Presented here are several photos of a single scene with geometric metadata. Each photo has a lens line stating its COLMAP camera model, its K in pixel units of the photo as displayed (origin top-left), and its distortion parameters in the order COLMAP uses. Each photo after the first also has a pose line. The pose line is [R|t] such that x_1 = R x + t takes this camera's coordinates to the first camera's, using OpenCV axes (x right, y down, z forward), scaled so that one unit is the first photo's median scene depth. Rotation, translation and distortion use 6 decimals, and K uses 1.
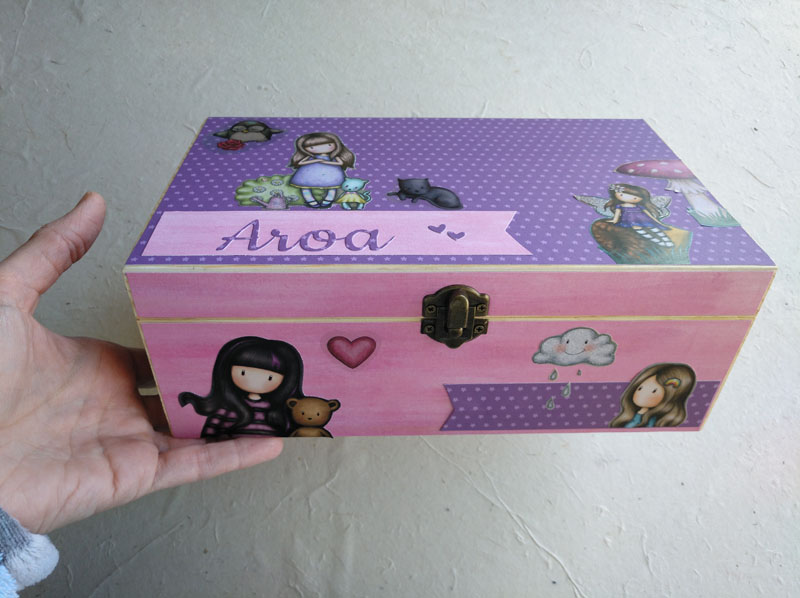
lens RADIAL K [[626.3, 0, 396.5], [0, 626.3, 302.9], [0, 0, 1]] dist [-0.013030, -0.001909]
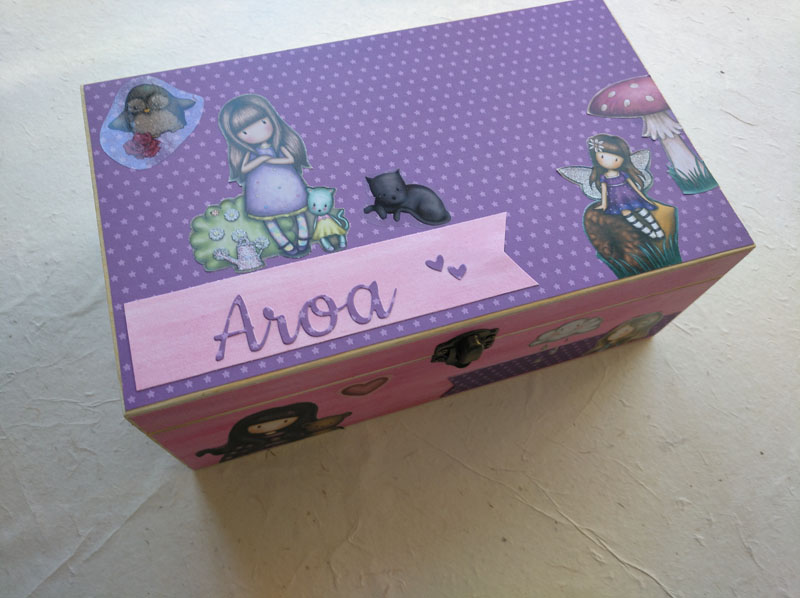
lens RADIAL K [[626.3, 0, 396.5], [0, 626.3, 302.9], [0, 0, 1]] dist [-0.013030, -0.001909]
pose [[0.963092, -0.222180, 0.151951, -0.136908], [0.125879, 0.870745, 0.475349, -0.486609], [-0.237924, -0.438678, 0.866576, 0.166041]]
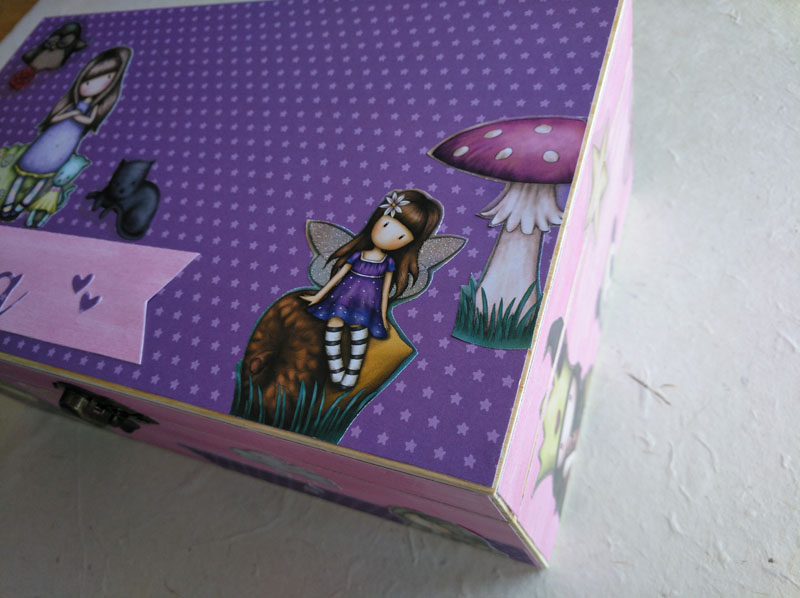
lens RADIAL K [[626.3, 0, 396.5], [0, 626.3, 302.9], [0, 0, 1]] dist [-0.013030, -0.001909]
pose [[0.884477, 0.162790, -0.437264, 0.647005], [0.033385, 0.912678, 0.407314, -0.348270], [0.465388, -0.374858, 0.801808, 0.555864]]
